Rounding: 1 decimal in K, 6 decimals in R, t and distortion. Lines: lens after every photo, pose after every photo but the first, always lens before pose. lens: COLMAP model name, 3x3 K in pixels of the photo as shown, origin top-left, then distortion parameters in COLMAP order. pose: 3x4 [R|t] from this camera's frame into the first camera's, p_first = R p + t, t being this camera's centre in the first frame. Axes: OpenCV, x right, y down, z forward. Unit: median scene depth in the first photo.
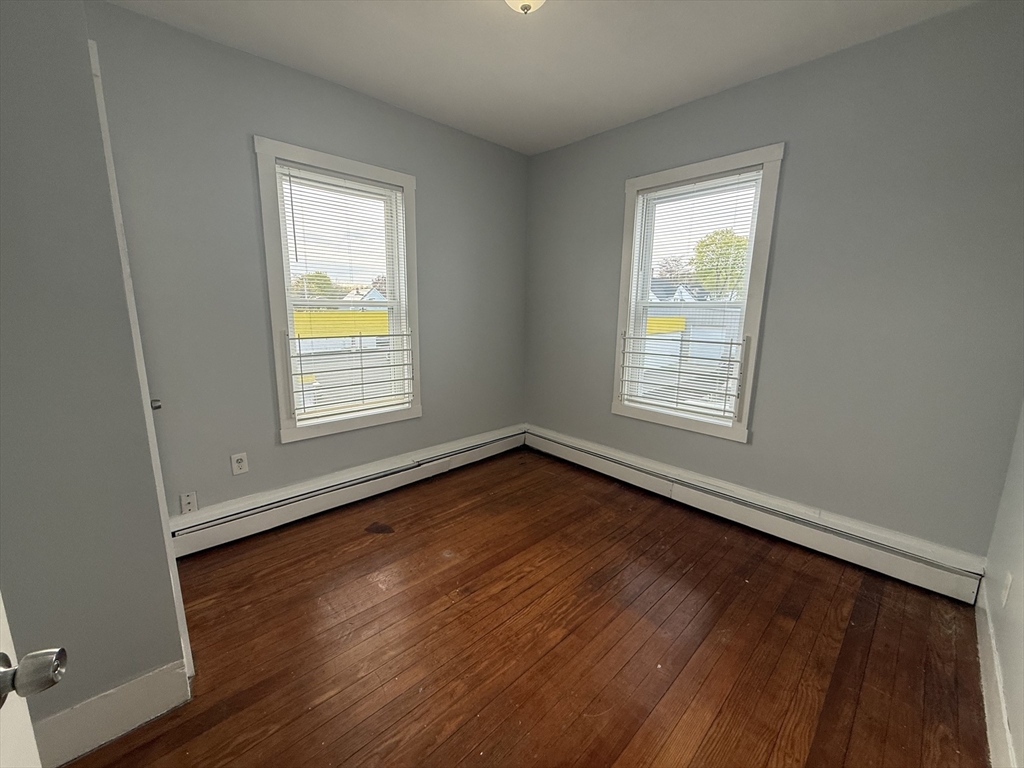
lens RADIAL K [[406.6, 0, 510.4], [0, 406.6, 380.7], [0, 0, 1]] dist [-0.000819, 0.000056]
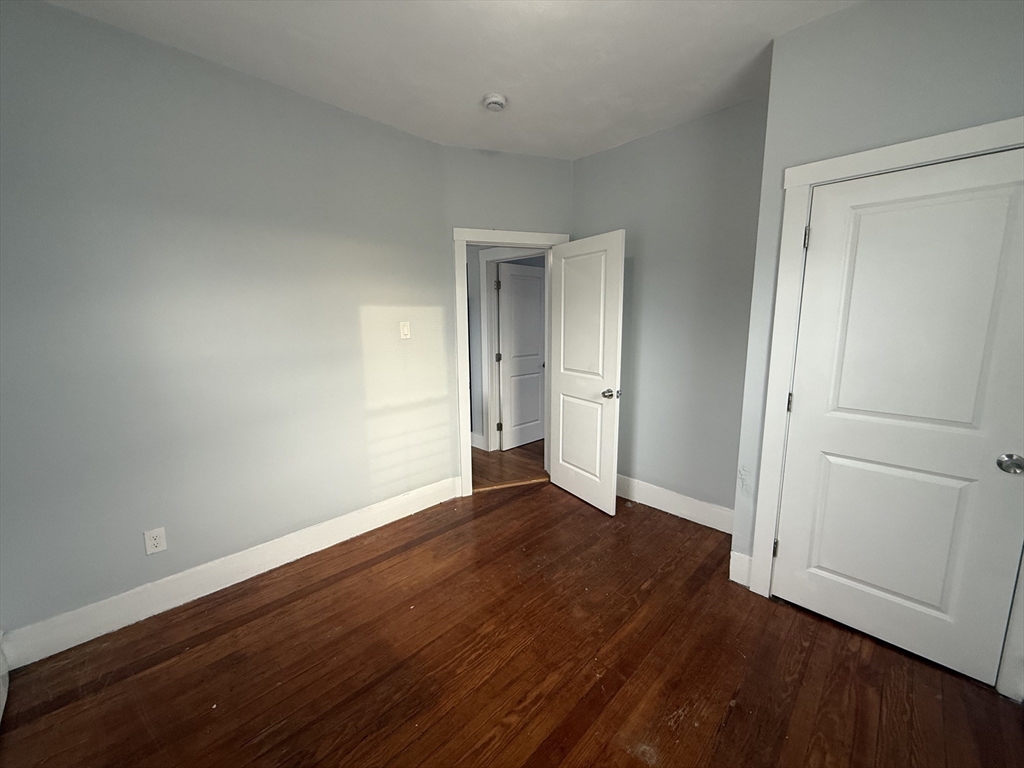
lens RADIAL K [[406.6, 0, 510.4], [0, 406.6, 380.7], [0, 0, 1]] dist [-0.000819, 0.000056]
pose [[-0.999628, 0.003094, -0.027113, 0.070347], [-0.005908, 0.945443, 0.325733, -0.327693], [0.026641, 0.325772, -0.945073, 1.630693]]
